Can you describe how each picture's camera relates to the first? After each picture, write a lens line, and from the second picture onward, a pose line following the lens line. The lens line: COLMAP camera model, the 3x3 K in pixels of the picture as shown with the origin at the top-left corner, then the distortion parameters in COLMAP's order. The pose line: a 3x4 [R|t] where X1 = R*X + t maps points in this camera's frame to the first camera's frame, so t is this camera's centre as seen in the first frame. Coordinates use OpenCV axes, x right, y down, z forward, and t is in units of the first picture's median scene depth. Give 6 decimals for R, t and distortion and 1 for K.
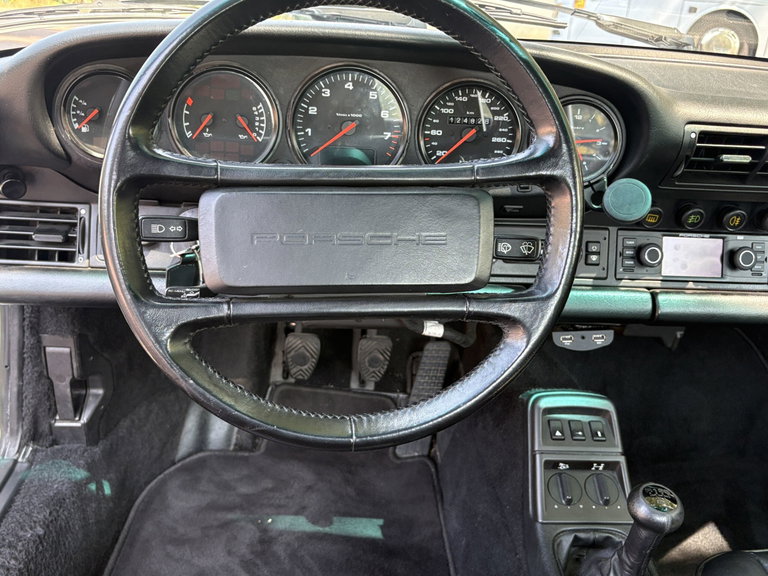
lens RADIAL K [[723.8, 0, 390.2], [0, 723.8, 290.1], [0, 0, 1]] dist [0.016975, 0.000000]
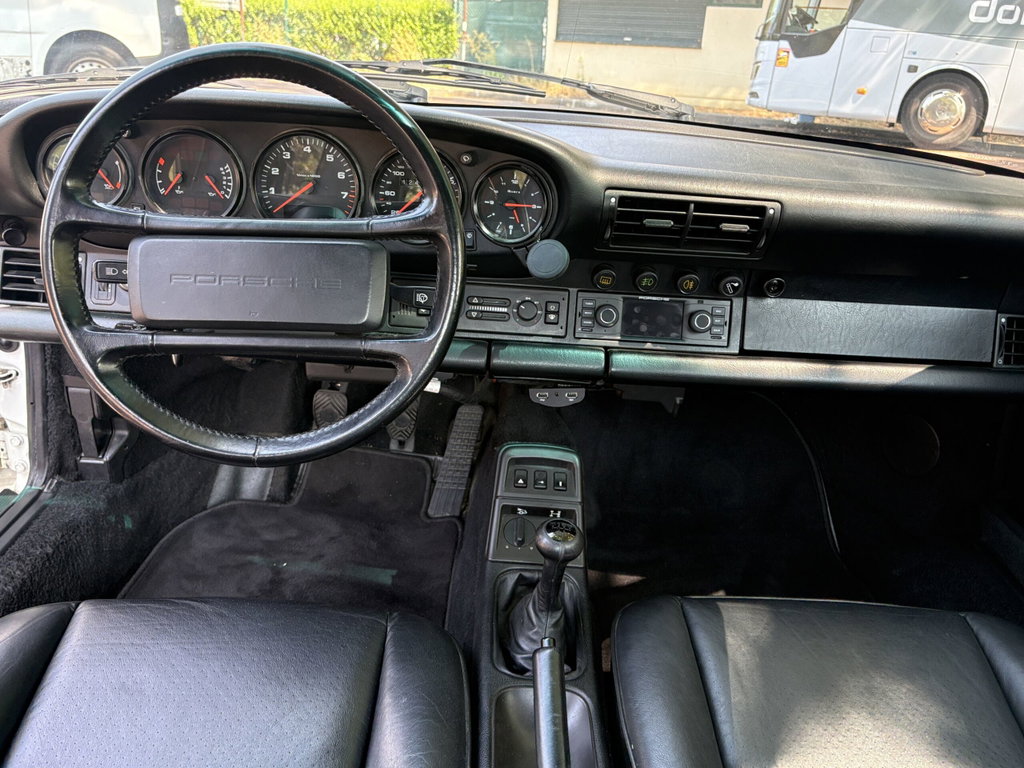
lens RADIAL K [[794.5, 0, 505.3], [0, 794.5, 390.1], [0, 0, 1]] dist [0.037347, -0.032700]
pose [[0.996717, 0.034634, -0.073189, 0.289155], [-0.033485, 0.999297, 0.016864, 0.043995], [0.073722, -0.014358, 0.997175, -0.160047]]
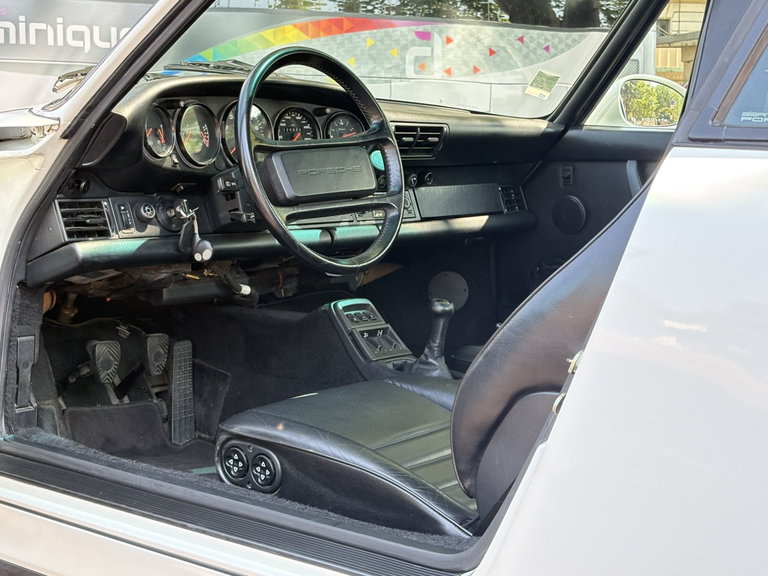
lens RADIAL K [[1283.2, 0, 385.1], [0, 1283.2, 286.8], [0, 0, 1]] dist [0.057957, 0.000000]
pose [[0.684093, -0.136876, 0.716437, -1.732269], [0.299730, 0.948224, -0.105039, 0.445755], [-0.664966, 0.286594, 0.689699, -1.011424]]
